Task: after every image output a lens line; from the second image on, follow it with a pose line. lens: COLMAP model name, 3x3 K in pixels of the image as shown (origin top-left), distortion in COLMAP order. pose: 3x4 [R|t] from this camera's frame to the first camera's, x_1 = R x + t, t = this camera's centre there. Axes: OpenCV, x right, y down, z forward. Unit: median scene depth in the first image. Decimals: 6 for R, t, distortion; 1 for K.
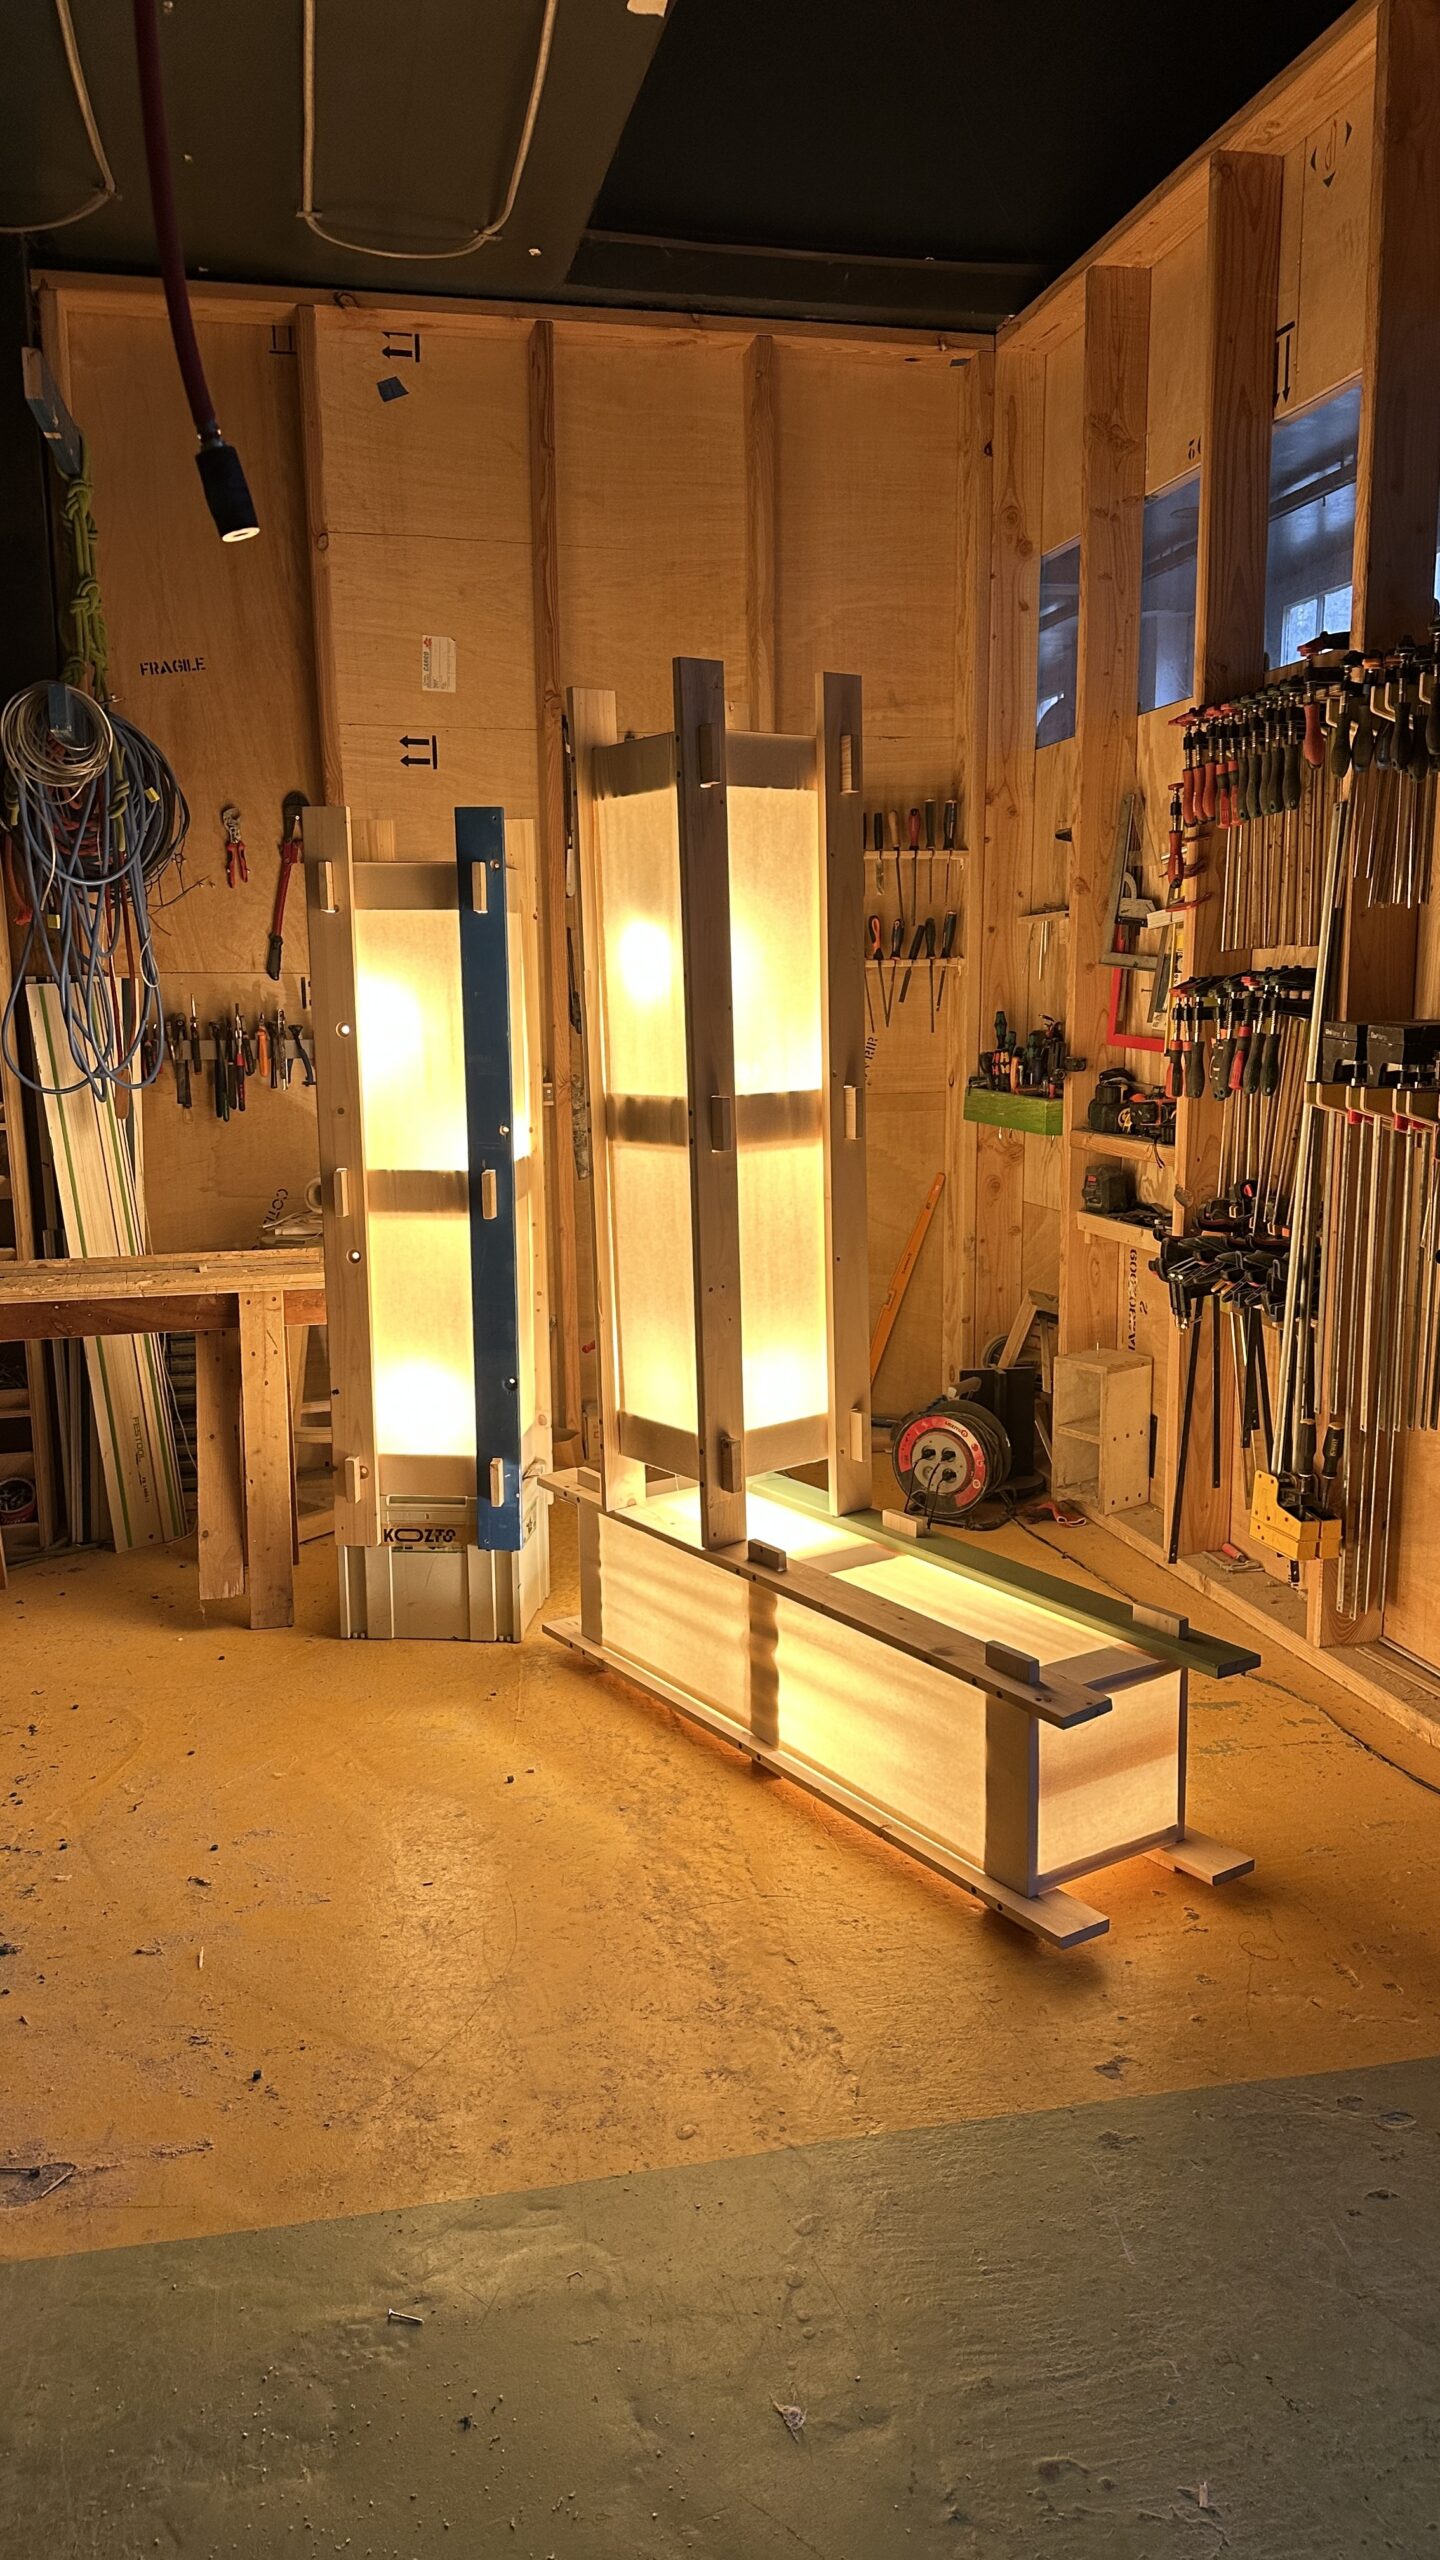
lens RADIAL K [[1817.3, 0, 713.9], [0, 1817.3, 1274.0], [0, 0, 1]] dist [0.011246, -0.035850]
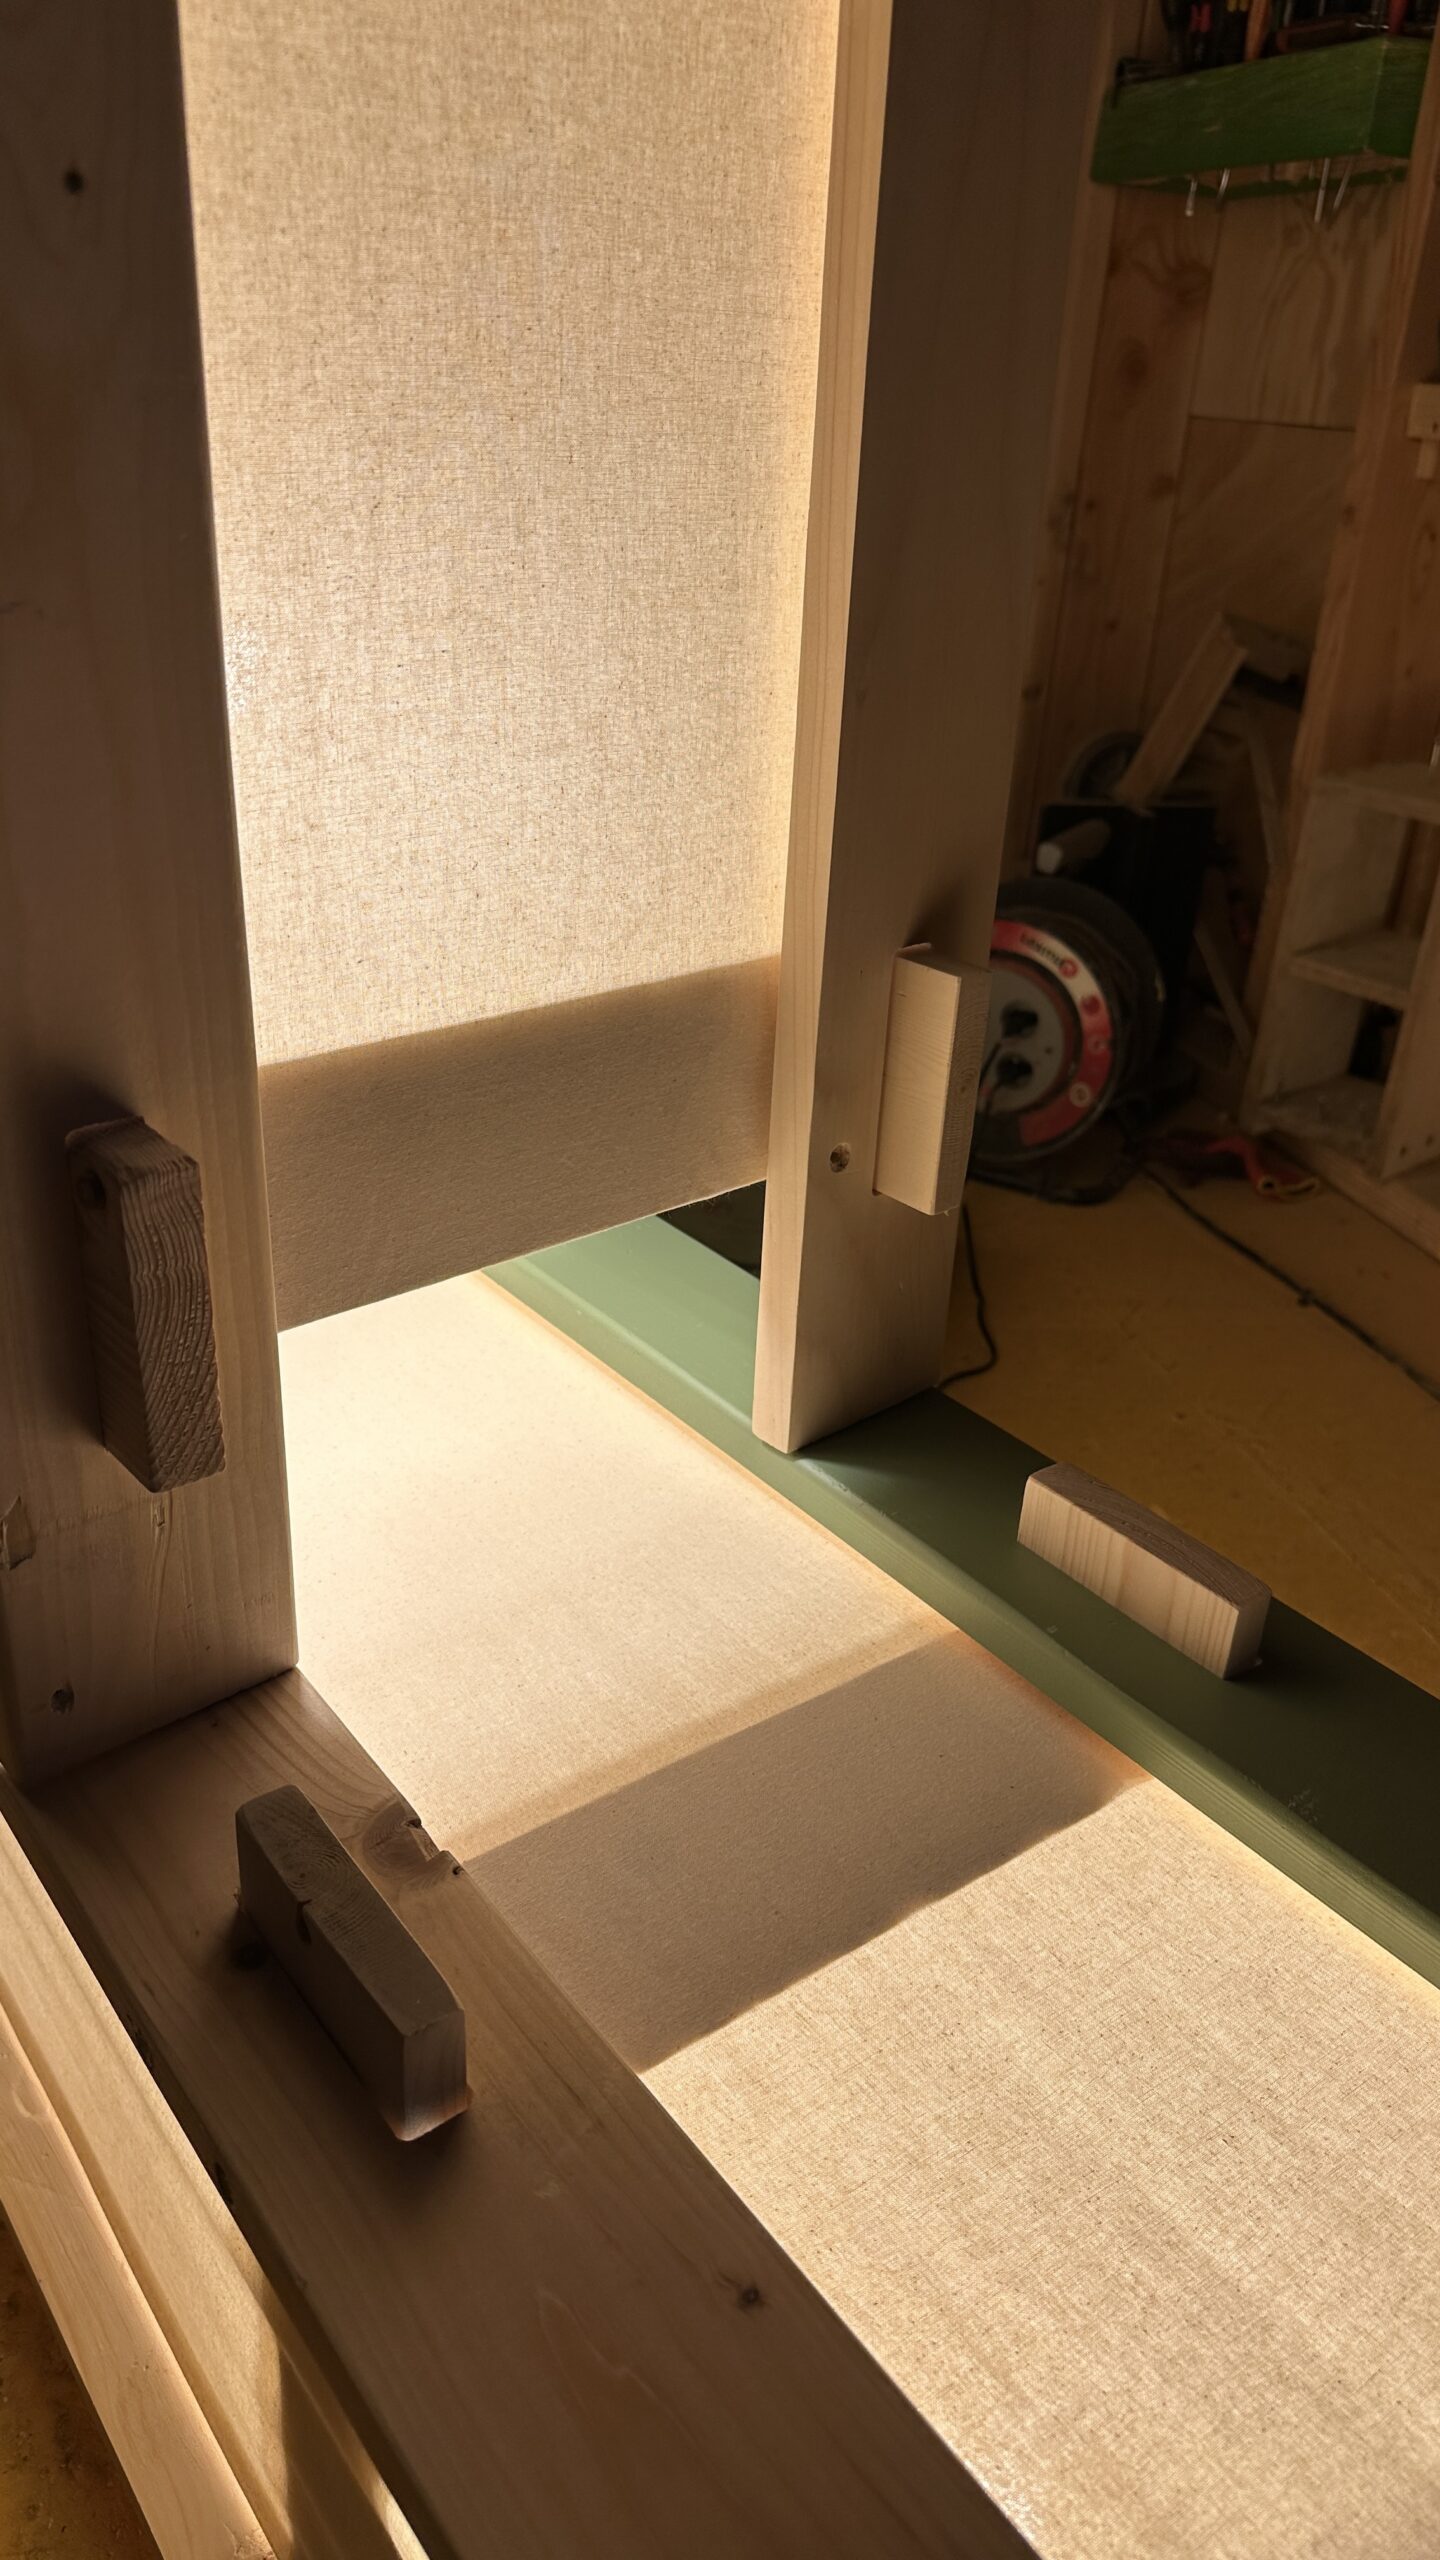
lens RADIAL K [[1817.3, 0, 678.4], [0, 1817.3, 1261.8], [0, 0, 1]] dist [0.011246, -0.035850]
pose [[0.997352, 0.034513, 0.064010, 0.030490], [-0.051672, 0.955688, 0.289812, 0.038551], [-0.051171, -0.292352, 0.954941, 0.603966]]
